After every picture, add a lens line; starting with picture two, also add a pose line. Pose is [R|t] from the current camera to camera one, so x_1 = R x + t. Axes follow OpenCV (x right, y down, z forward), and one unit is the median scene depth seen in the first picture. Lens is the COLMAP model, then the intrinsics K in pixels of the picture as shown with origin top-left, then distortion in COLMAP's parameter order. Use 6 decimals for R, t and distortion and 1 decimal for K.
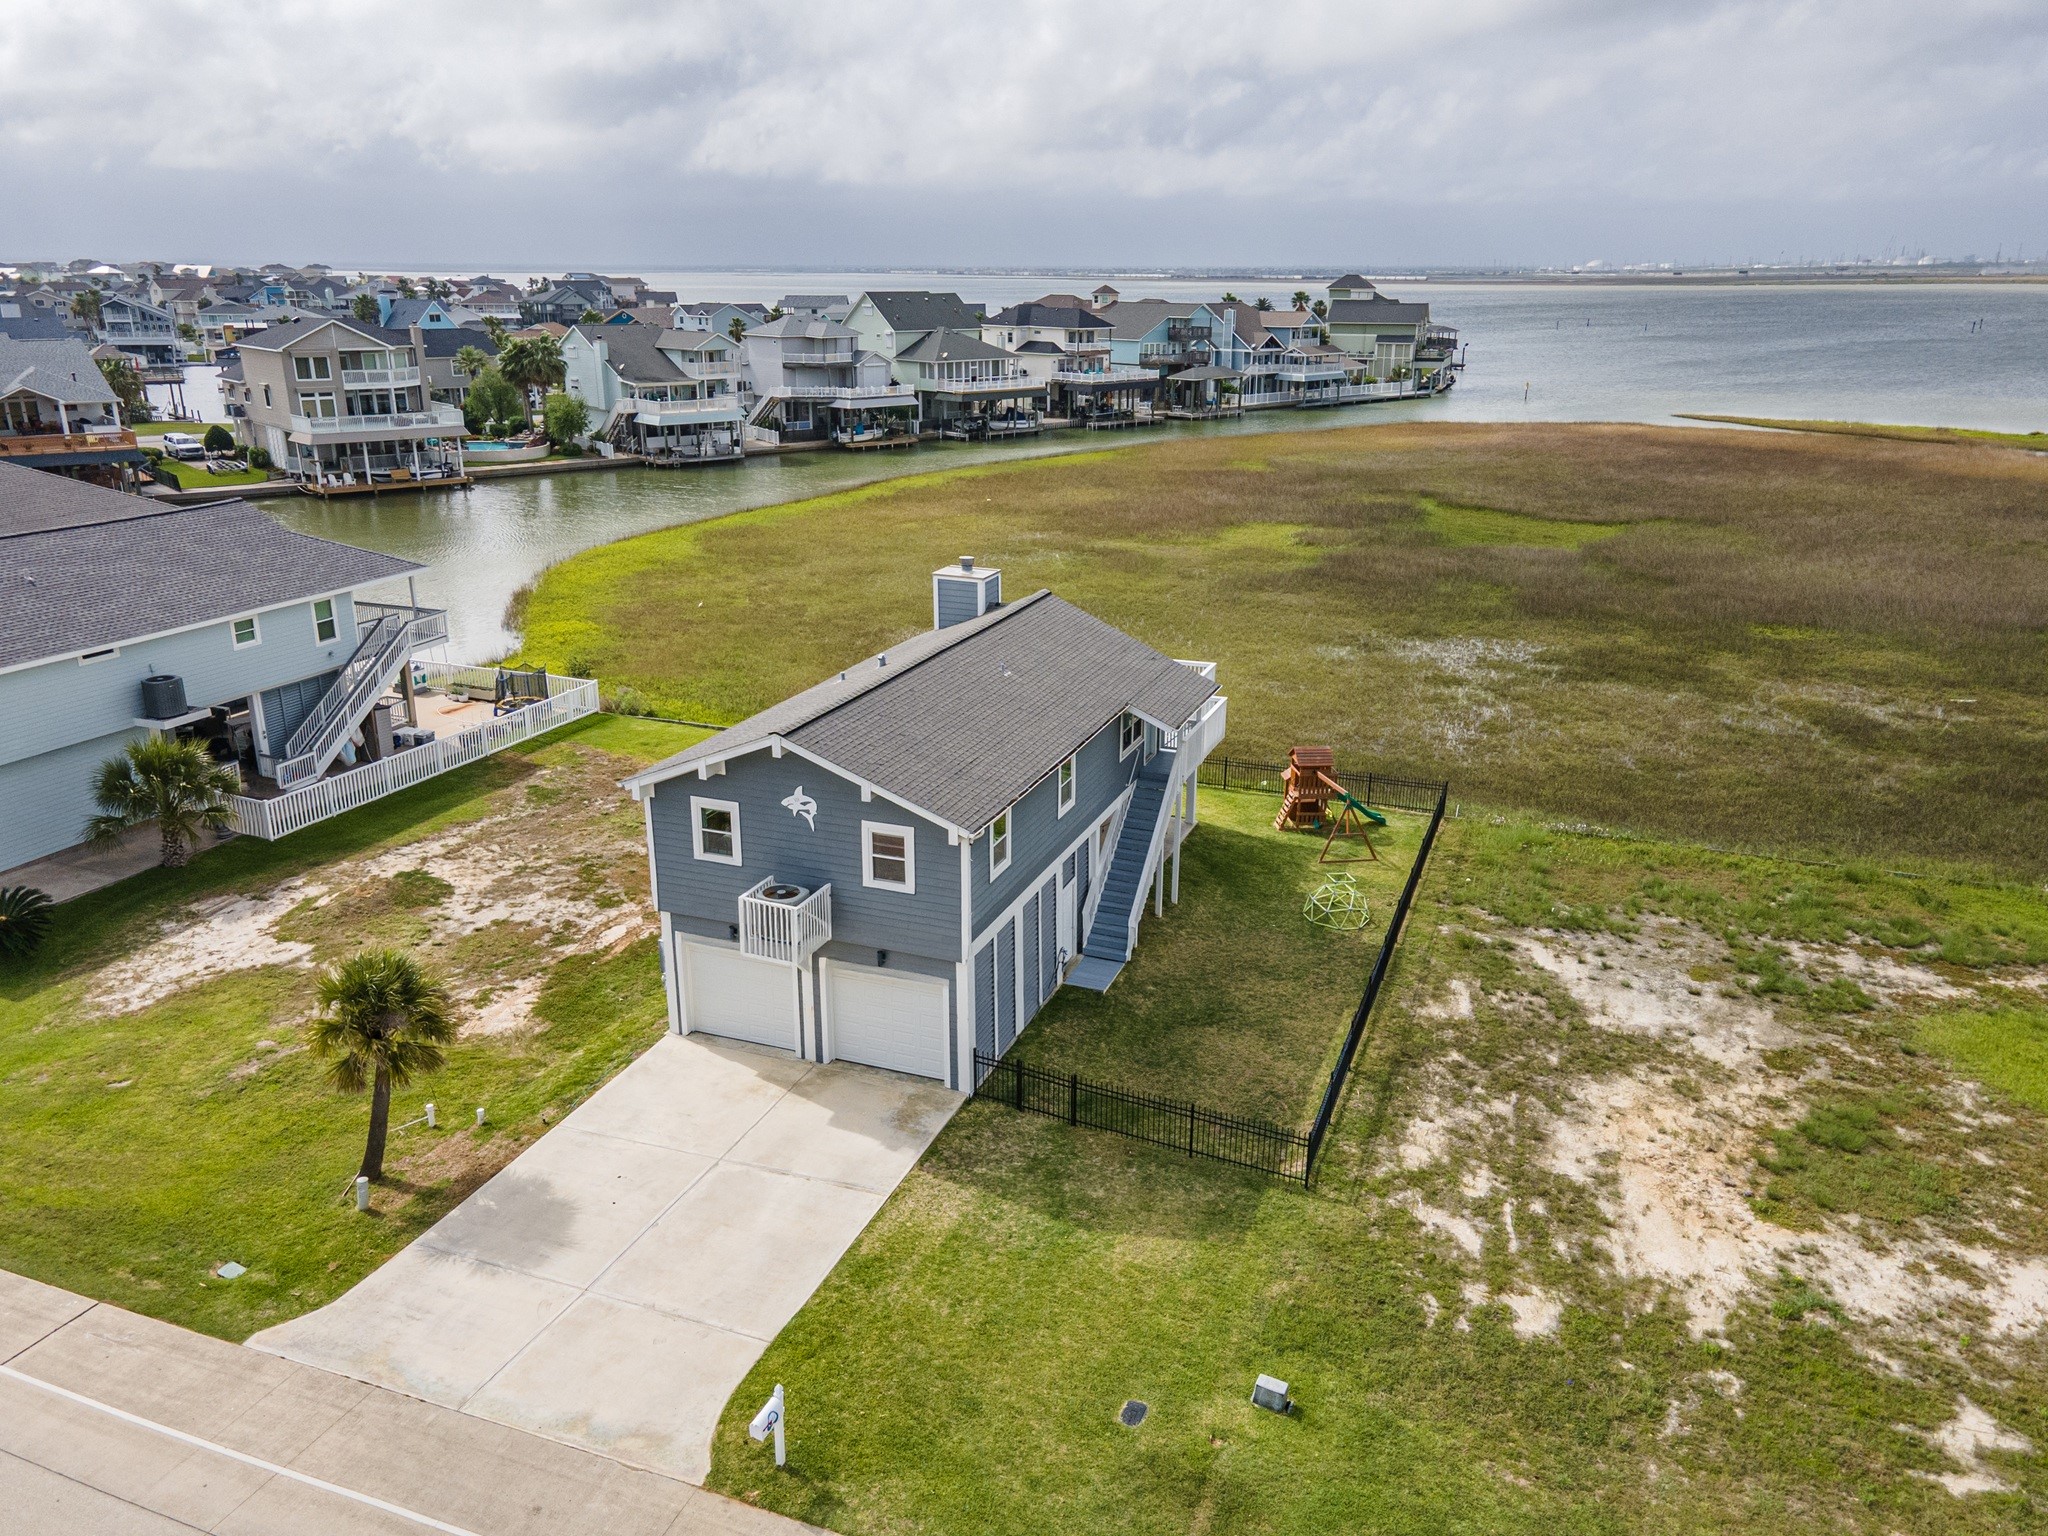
lens RADIAL K [[1473.9, 0, 1020.3], [0, 1473.9, 803.9], [0, 0, 1]] dist [0.041936, 0.003993]
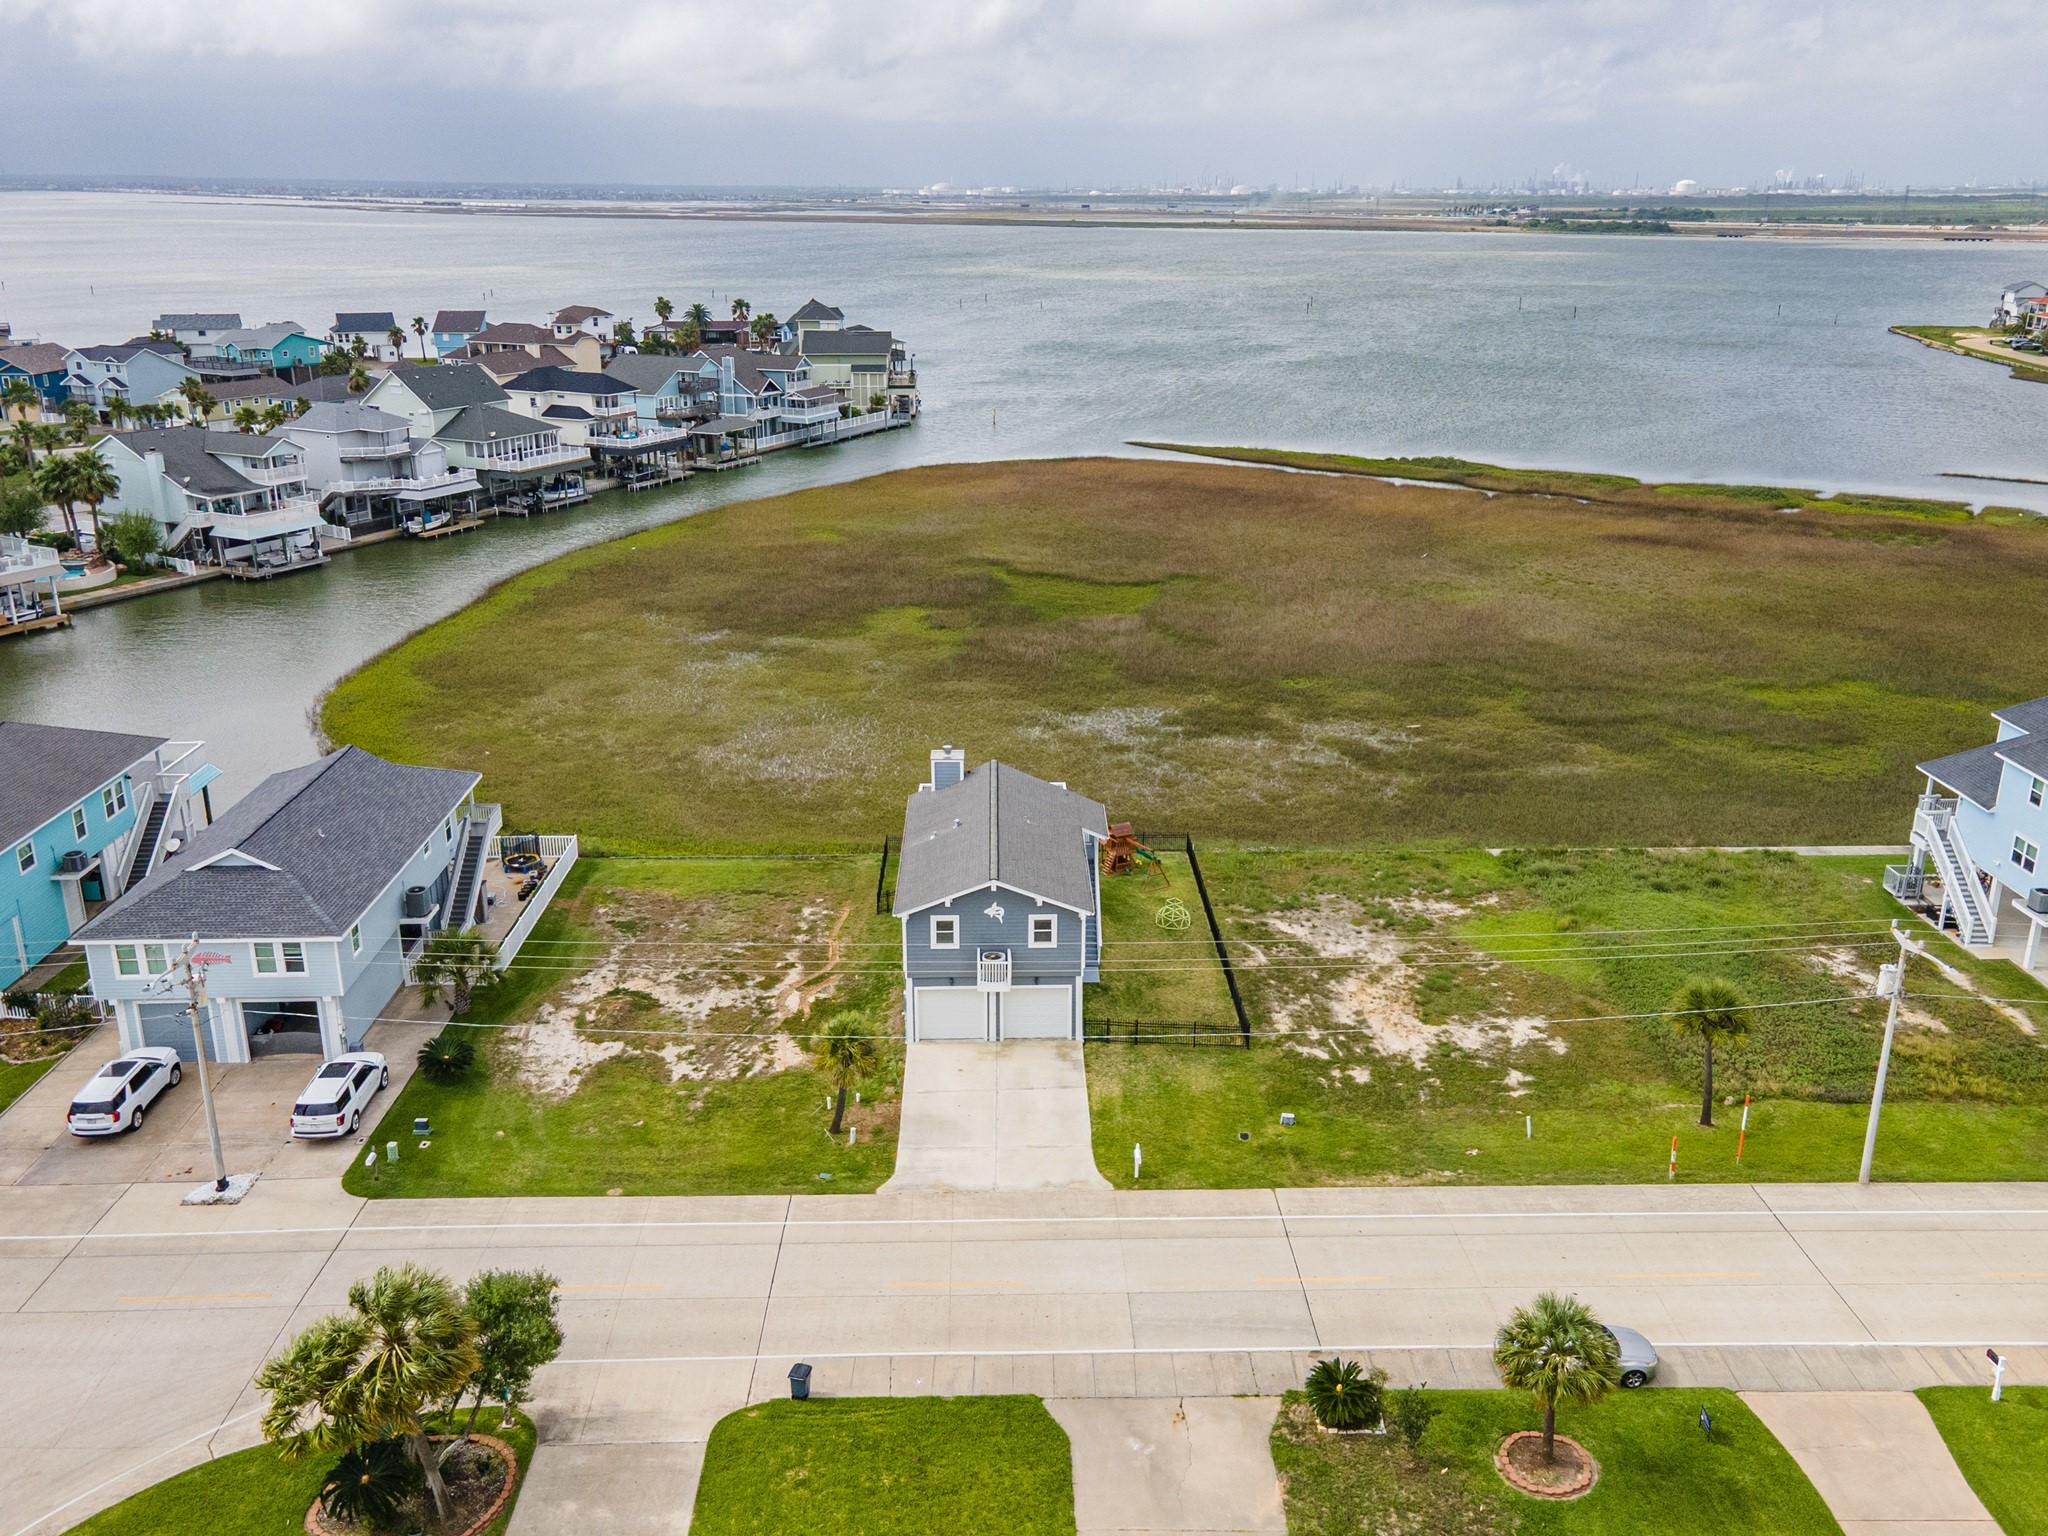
lens RADIAL K [[1718.9, 0, 1027.1], [0, 1718.9, 766.6], [0, 0, 1]] dist [0.054608, 0.000412]
pose [[0.918716, -0.125967, 0.374290, -0.747008], [0.131122, 0.991296, 0.011773, -0.168710], [-0.372516, 0.038262, 0.927237, -0.927836]]
